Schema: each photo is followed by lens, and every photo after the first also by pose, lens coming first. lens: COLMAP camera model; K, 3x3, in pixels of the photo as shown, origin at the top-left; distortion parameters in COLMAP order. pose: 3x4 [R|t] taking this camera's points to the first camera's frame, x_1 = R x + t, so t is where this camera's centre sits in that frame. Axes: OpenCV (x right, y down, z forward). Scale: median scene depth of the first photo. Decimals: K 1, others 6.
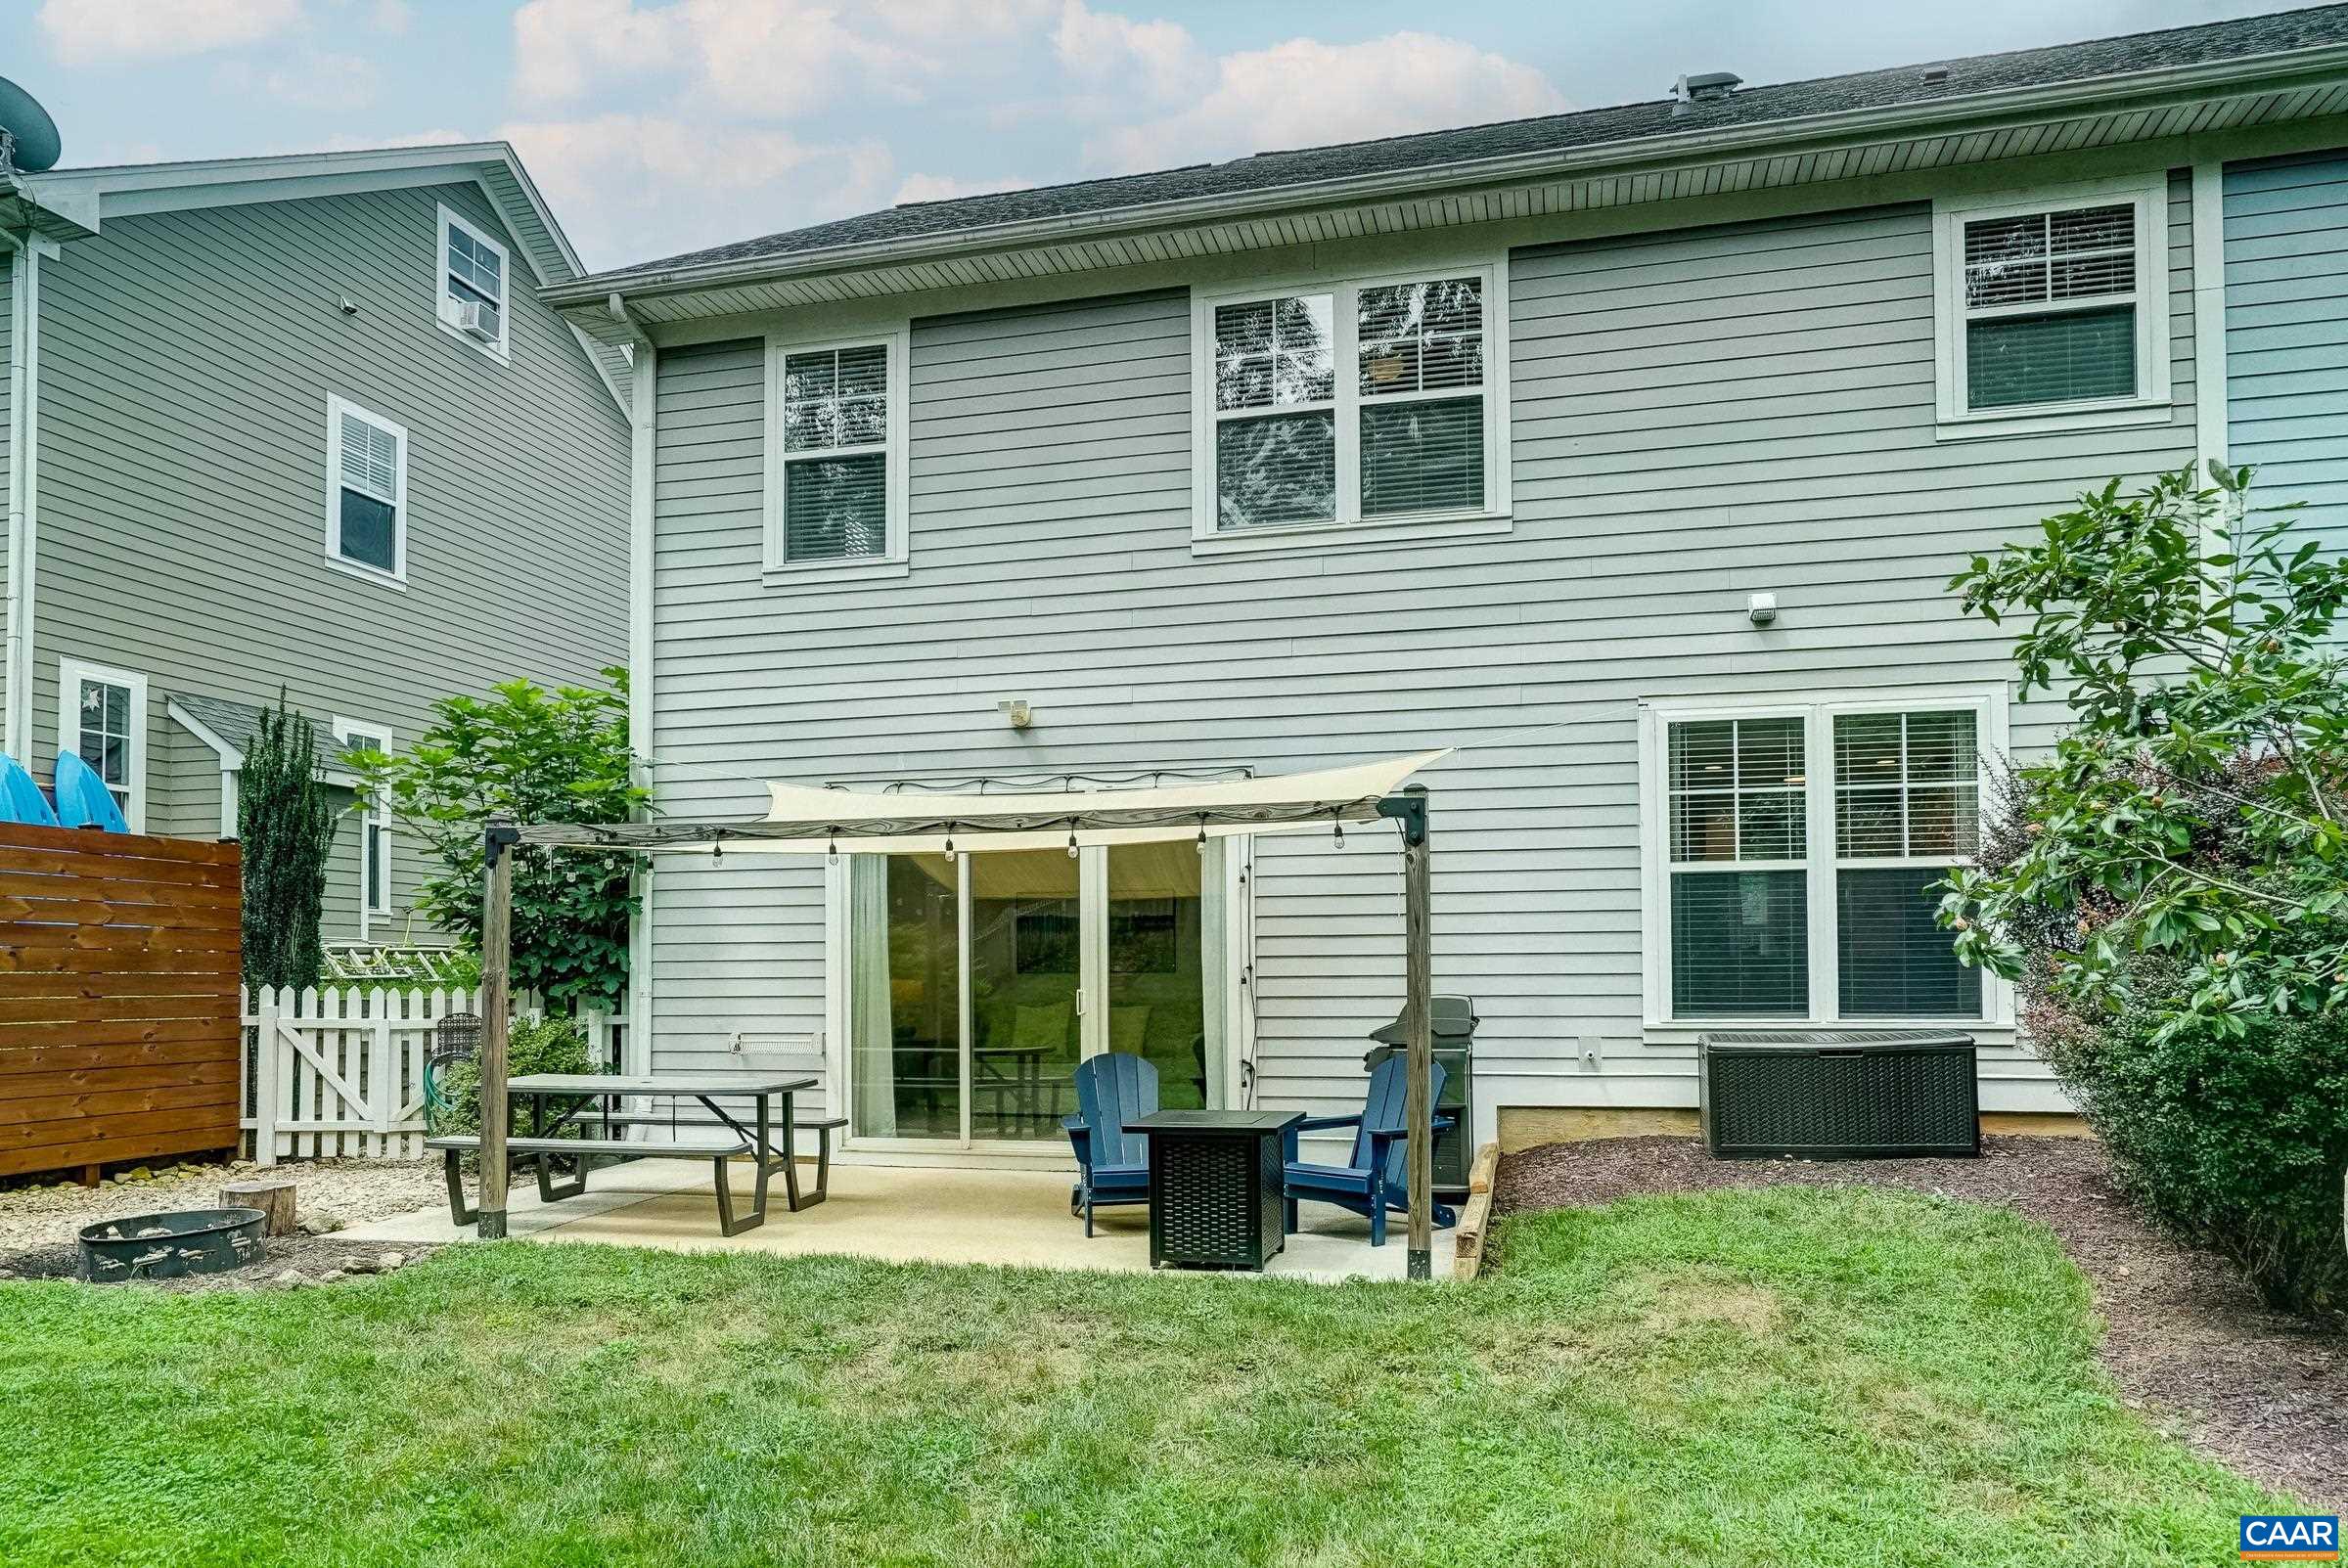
lens RADIAL K [[1575.7, 0, 1145.8], [0, 1575.7, 919.4], [0, 0, 1]] dist [-0.011725, 0.020646]
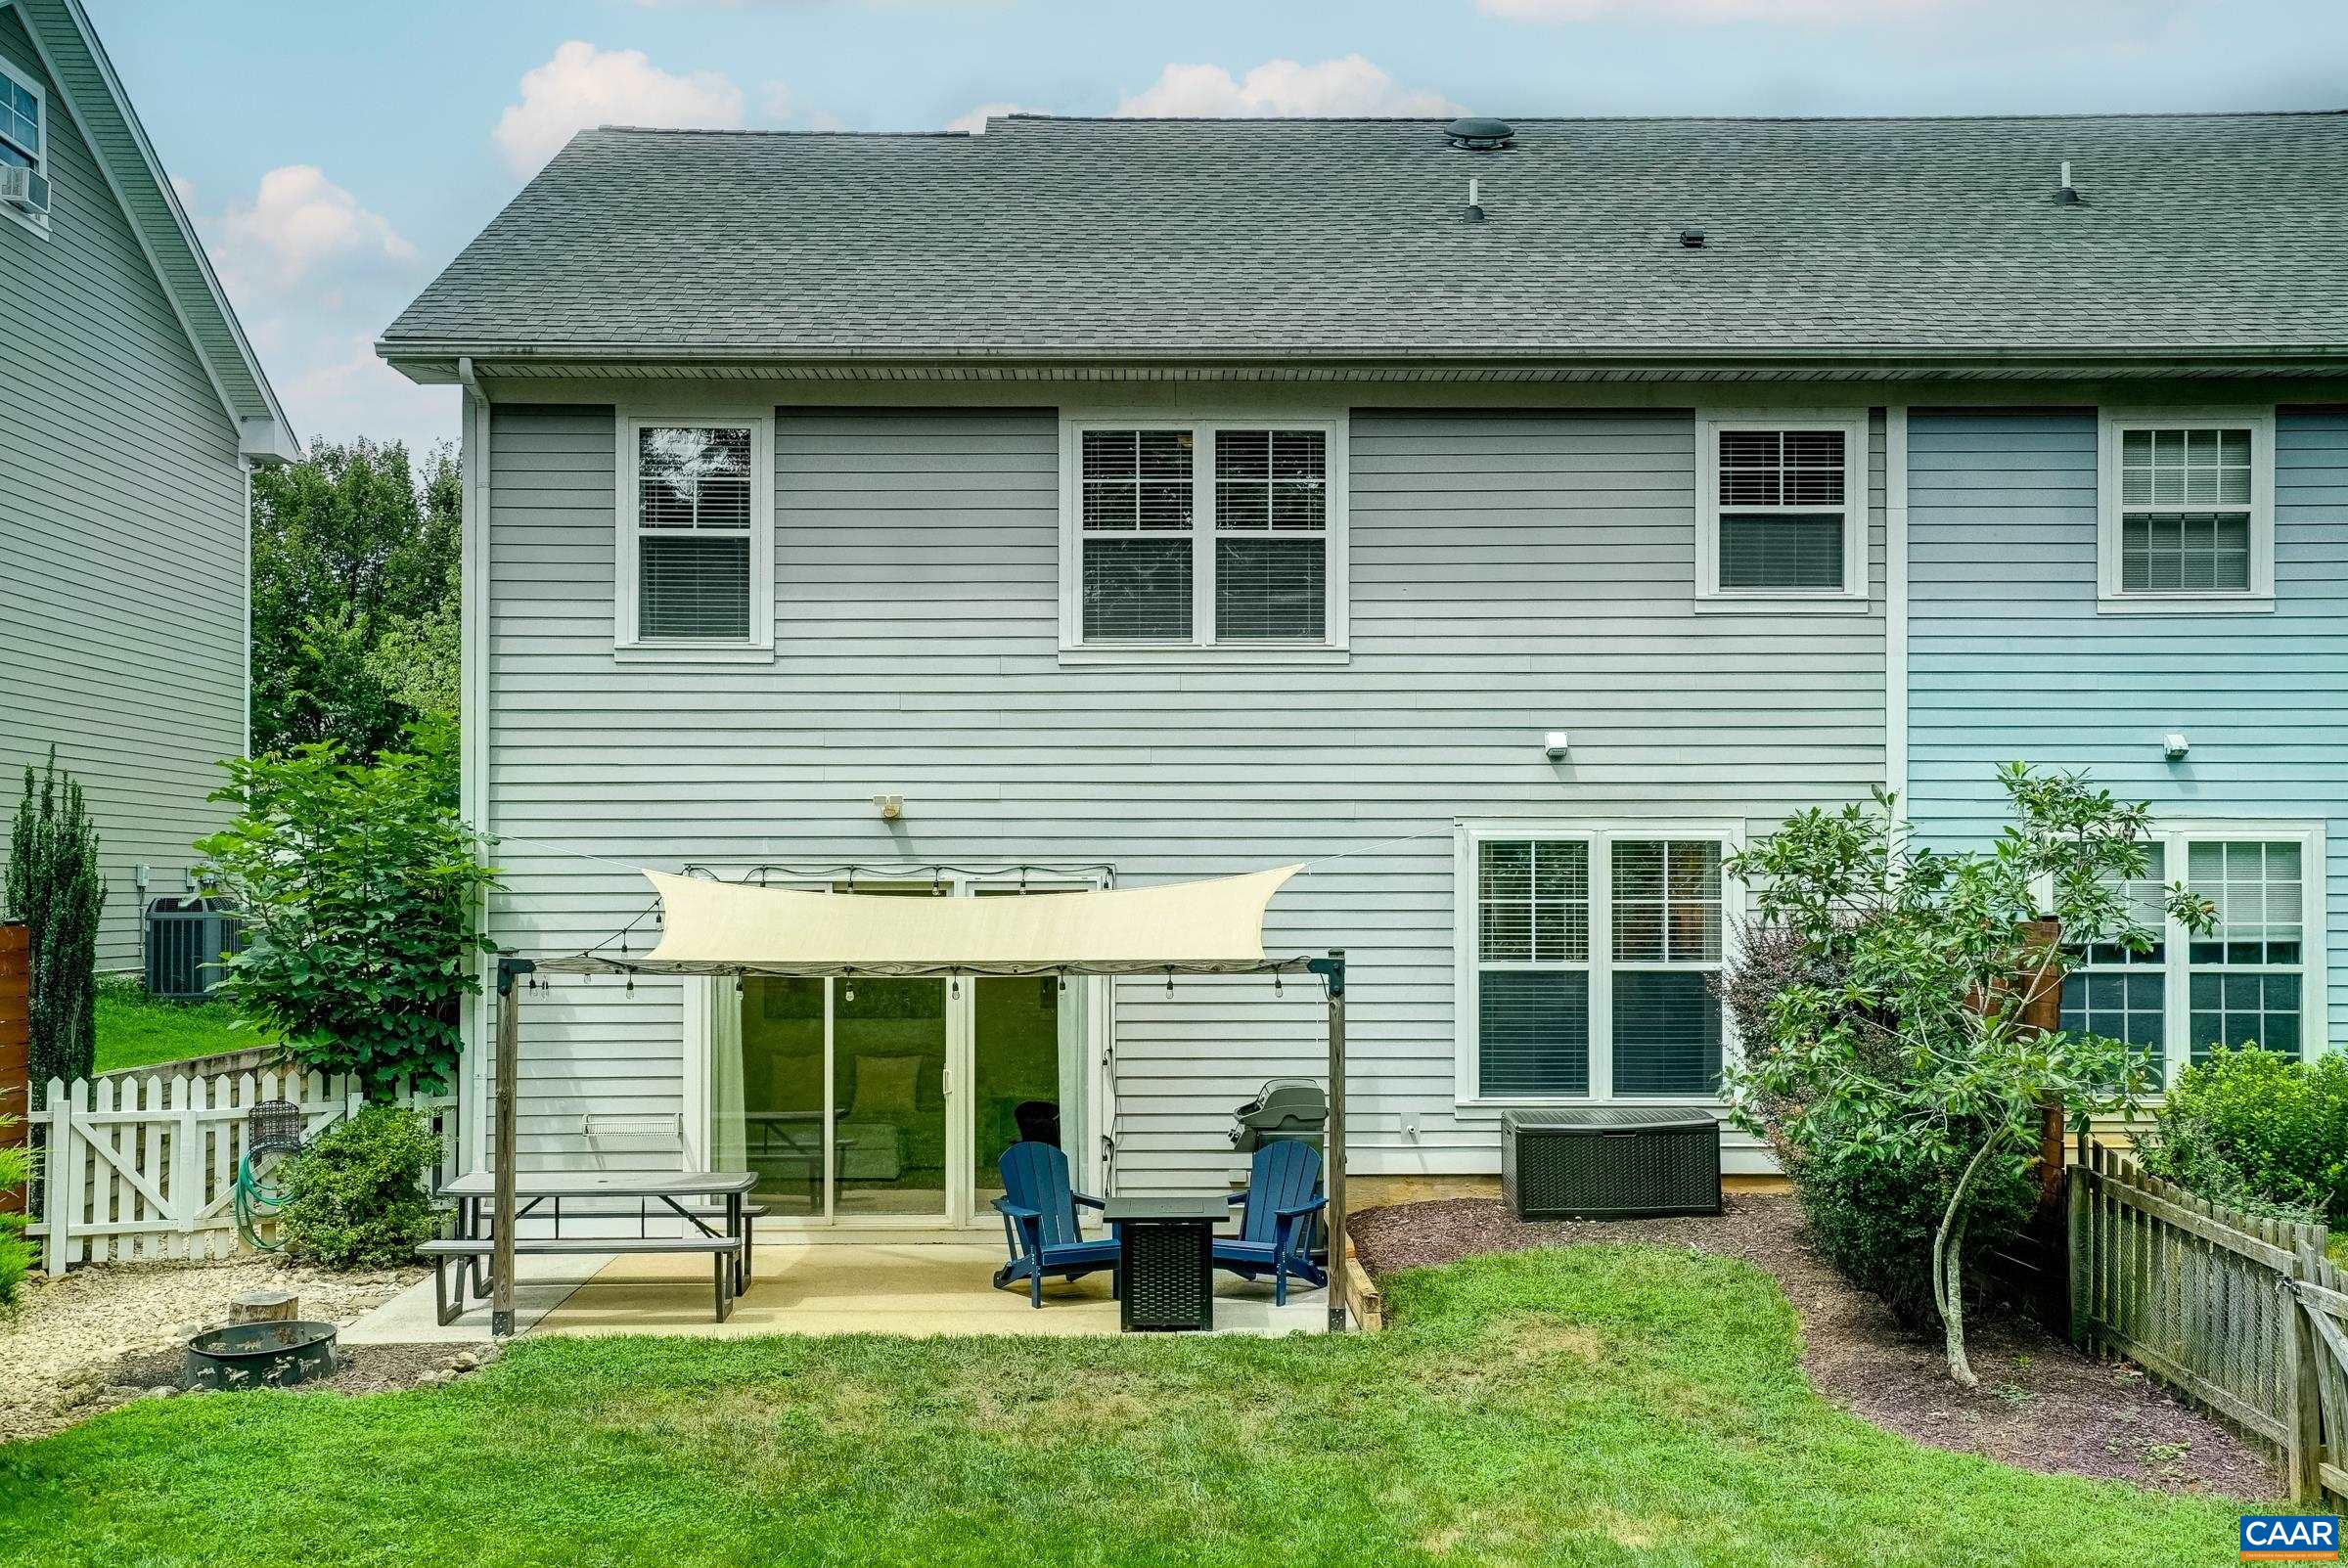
lens RADIAL K [[2355.3, 0, 1169.7], [0, 2355.3, 806.9], [0, 0, 1]] dist [0.072189, 0.000000]
pose [[0.962155, 0.015350, 0.272071, -0.363219], [-0.016348, 0.999865, 0.001405, -0.150023], [-0.272013, -0.005800, 0.962276, -0.614032]]
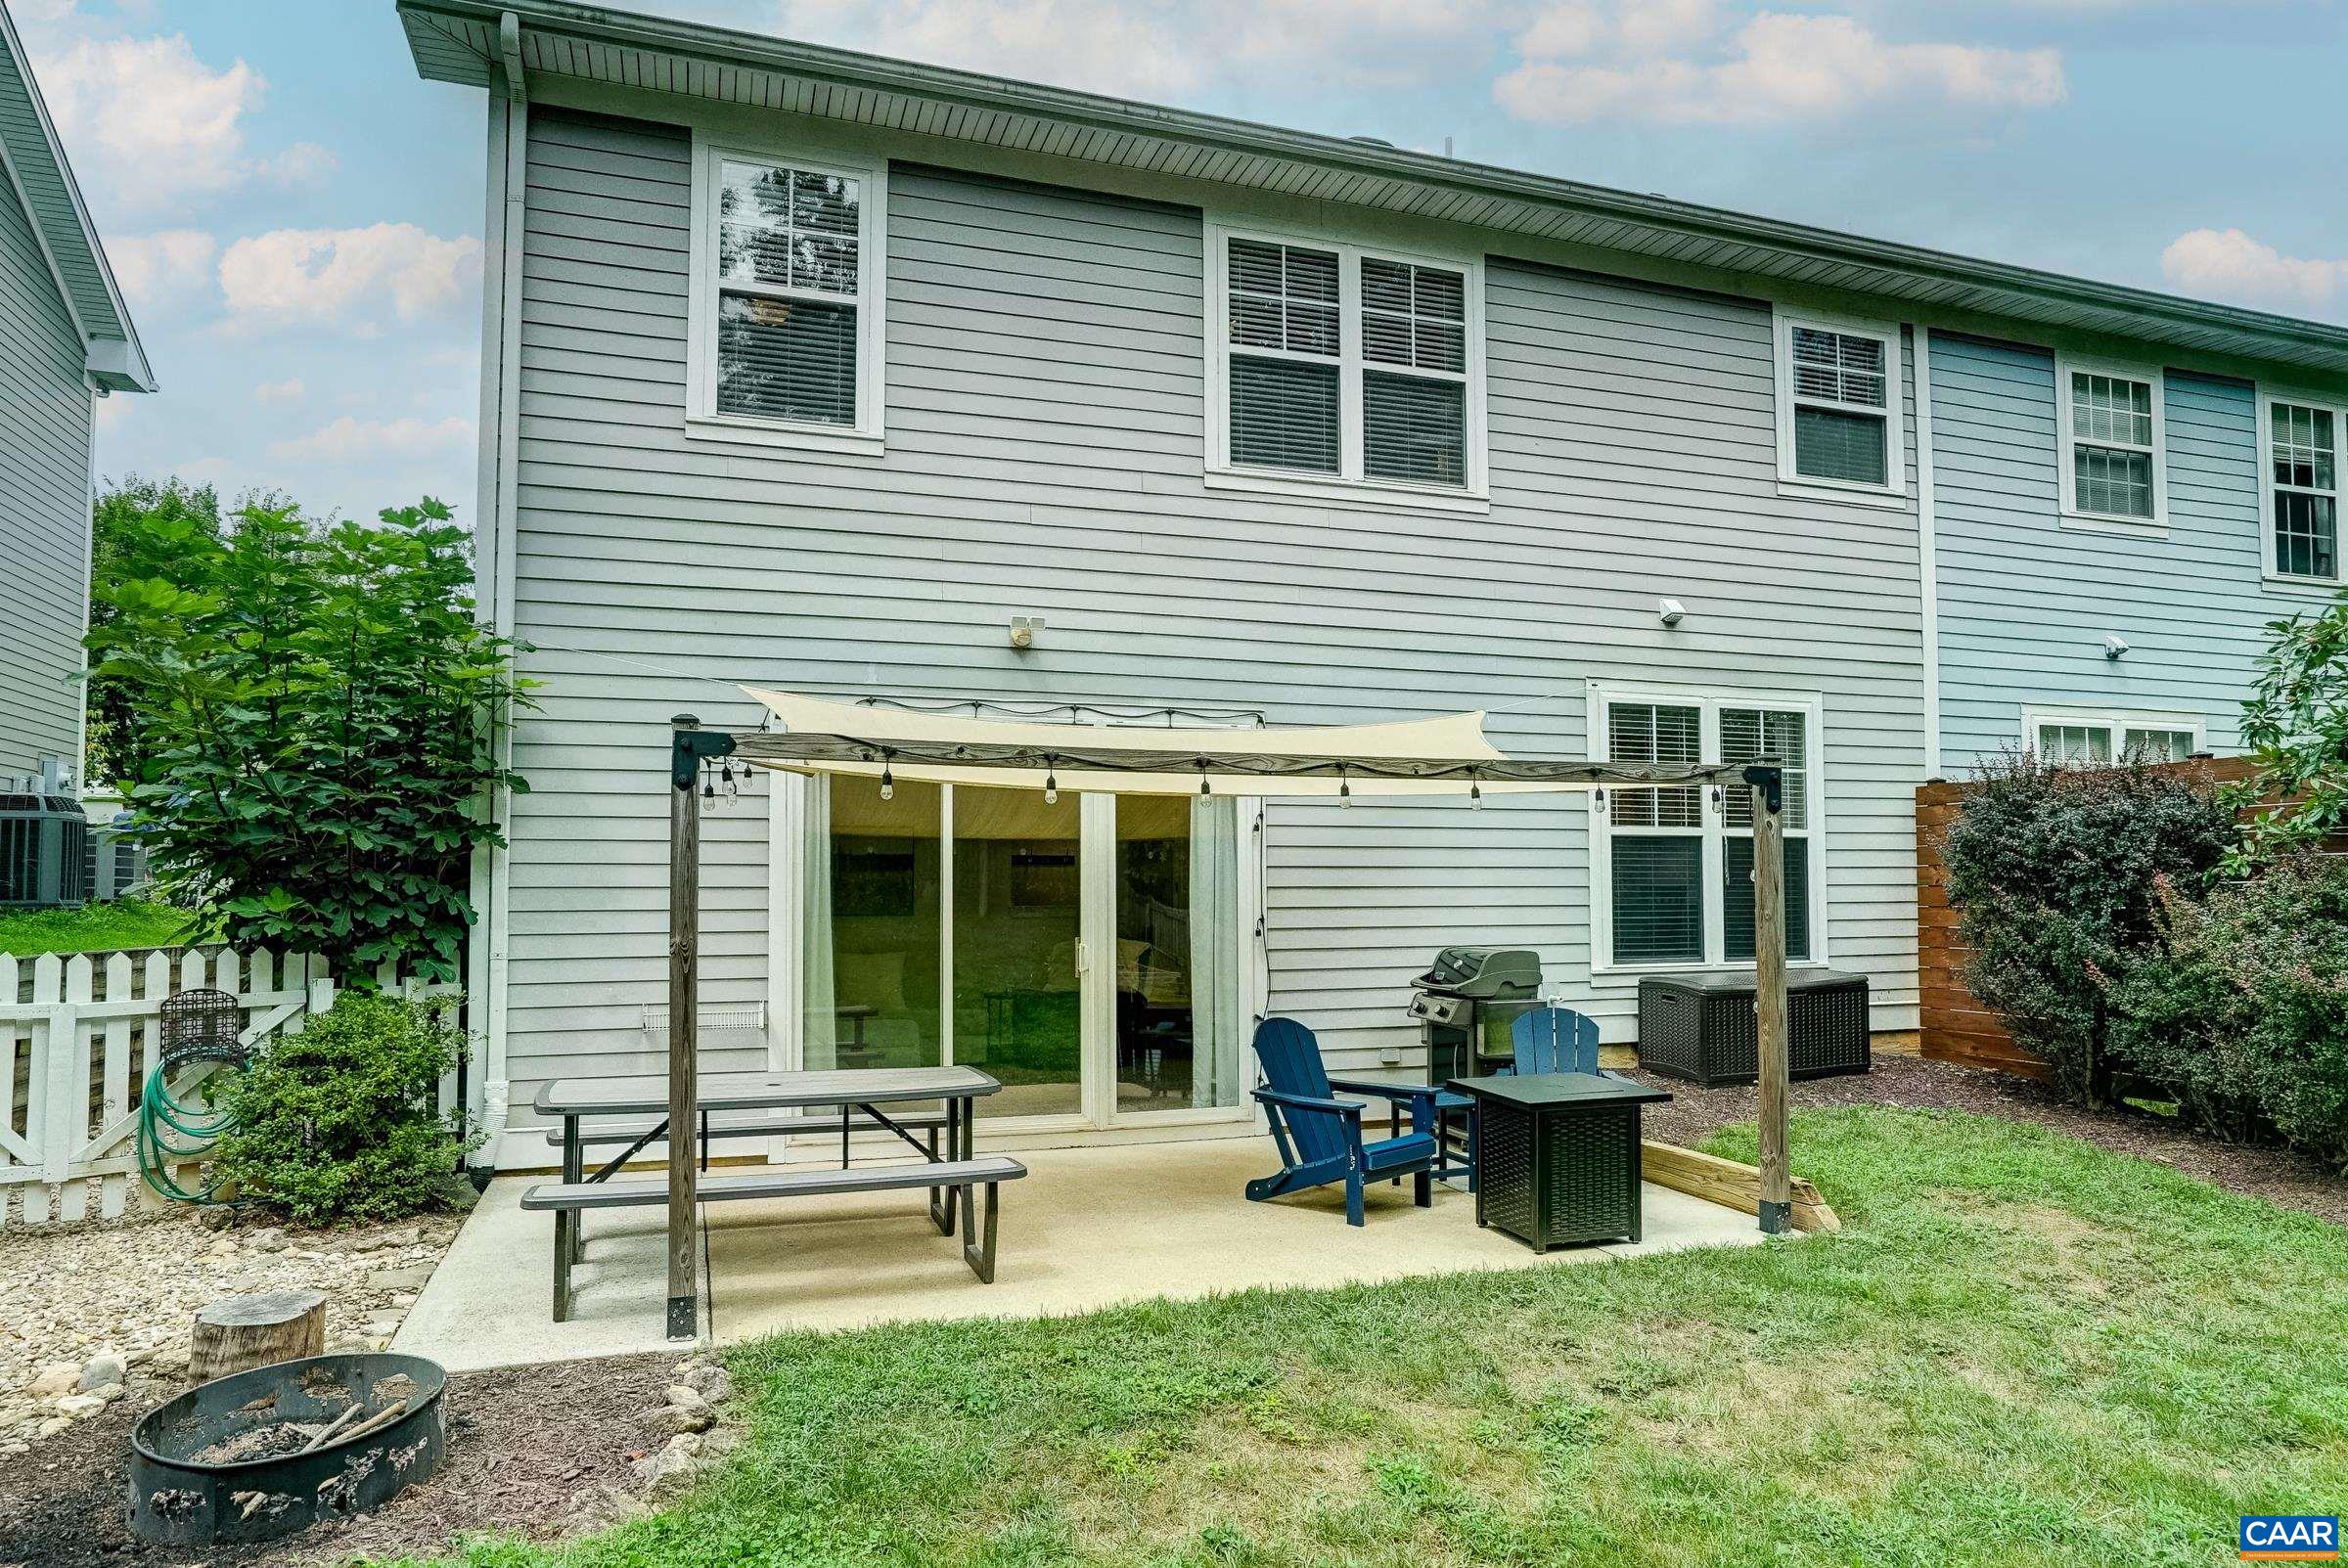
lens RADIAL K [[1464.6, 0, 1198.7], [0, 1464.6, 806.8], [0, 0, 1]] dist [-0.026565, 0.020075]
pose [[0.832786, 0.036506, 0.552390, -0.499514], [-0.023605, 0.999258, -0.030451, -0.010983], [-0.553092, 0.012320, 0.833029, 0.290480]]
